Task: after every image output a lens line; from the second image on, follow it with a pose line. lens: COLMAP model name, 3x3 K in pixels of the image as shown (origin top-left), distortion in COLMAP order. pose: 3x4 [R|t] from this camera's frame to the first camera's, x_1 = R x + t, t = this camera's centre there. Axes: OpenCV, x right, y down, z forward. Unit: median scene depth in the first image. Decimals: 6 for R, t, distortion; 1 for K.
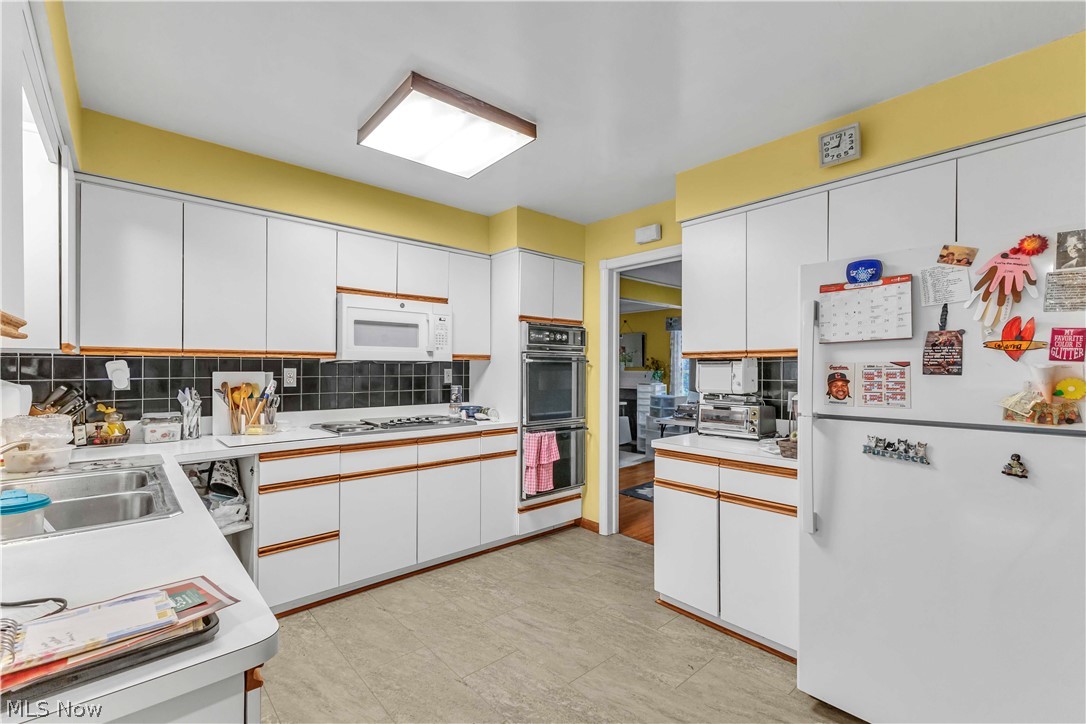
lens RADIAL K [[471.3, 0, 538.9], [0, 471.3, 368.8], [0, 0, 1]] dist [0.014017, -0.001997]
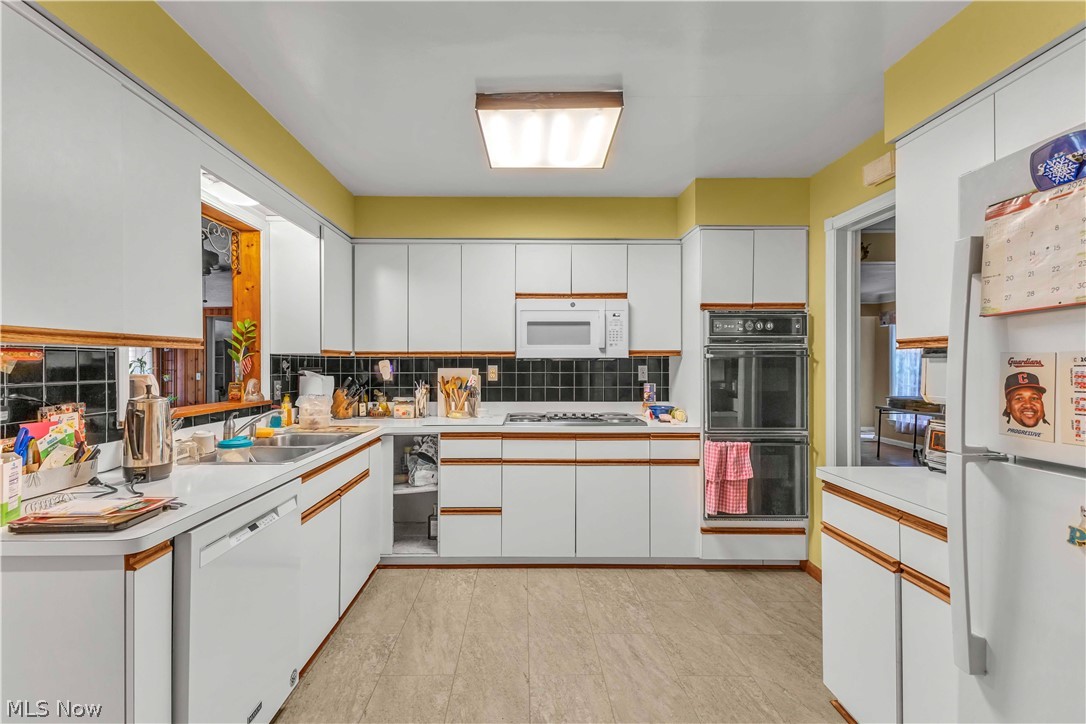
lens RADIAL K [[471.3, 0, 526.3], [0, 471.3, 362.3], [0, 0, 1]] dist [0.014017, -0.001997]
pose [[0.752762, -0.005869, -0.658267, 0.364205], [0.000921, 0.999969, -0.007862, 0.000503], [0.658293, 0.005312, 0.752743, 0.174835]]
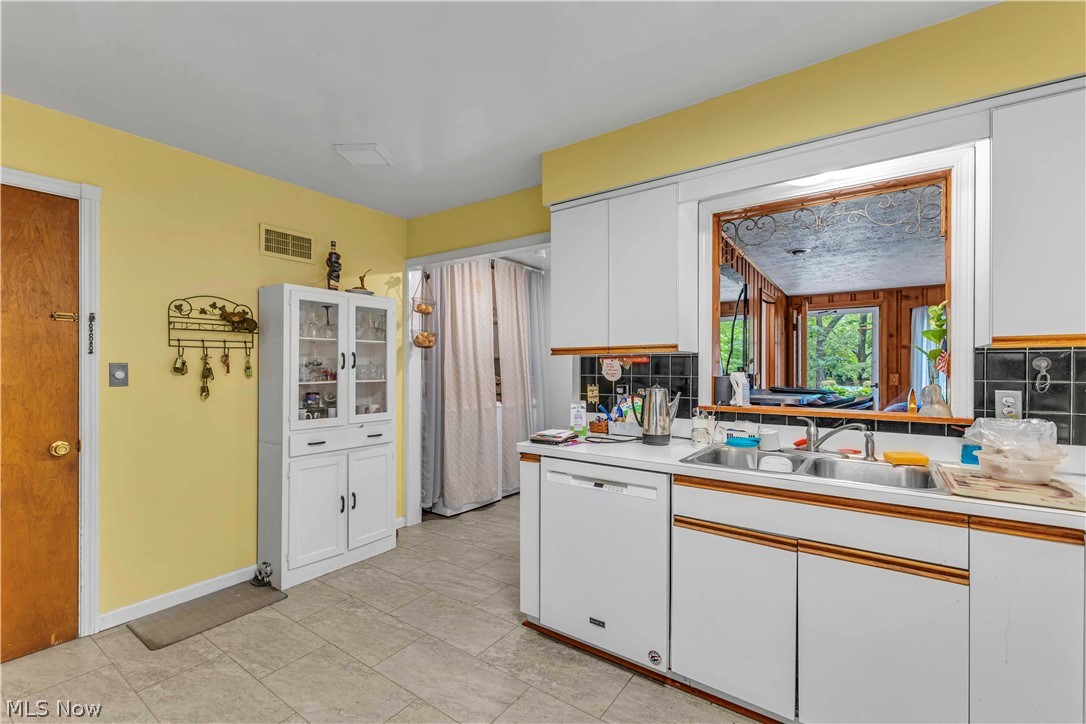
lens RADIAL K [[471.3, 0, 544.3], [0, 471.3, 366.5], [0, 0, 1]] dist [0.014017, -0.001997]
pose [[-0.973104, -0.002718, -0.230348, 0.007225], [-0.002970, 0.999995, 0.000747, 0.001780], [0.230345, 0.001411, -0.973108, 1.101859]]
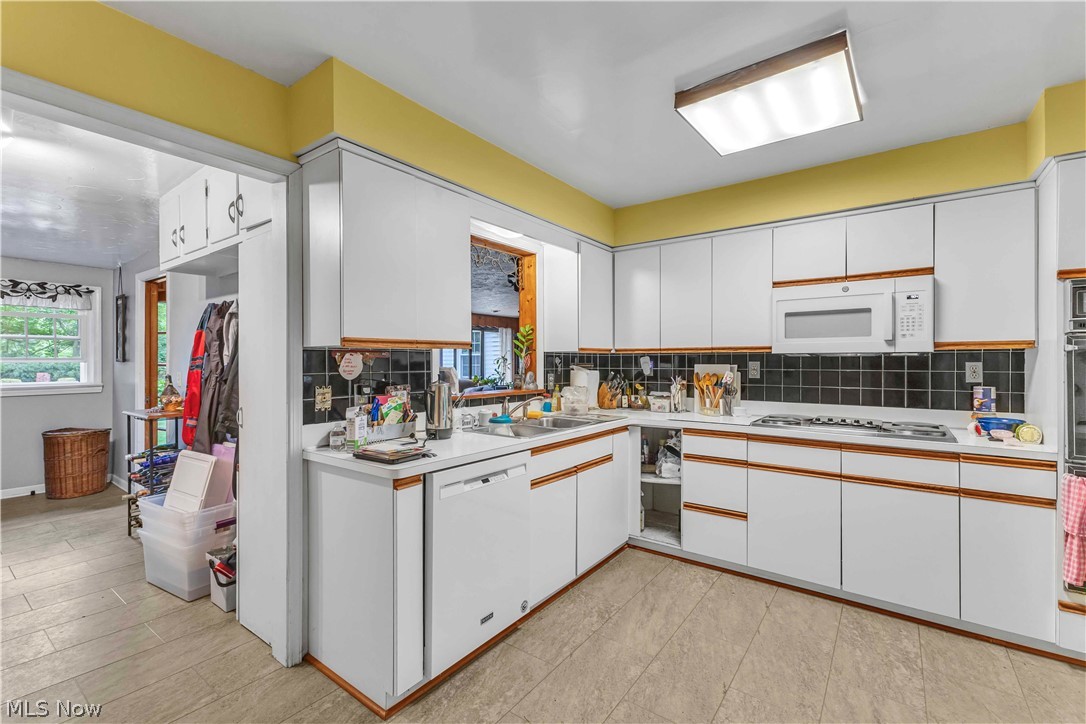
lens RADIAL K [[471.3, 0, 547.6], [0, 471.3, 359.7], [0, 0, 1]] dist [0.014017, -0.001997]
pose [[0.215123, -0.004802, -0.976575, 0.509547], [-0.001794, 0.999984, -0.005312, 0.001590], [0.976585, 0.002895, 0.215111, 0.320387]]
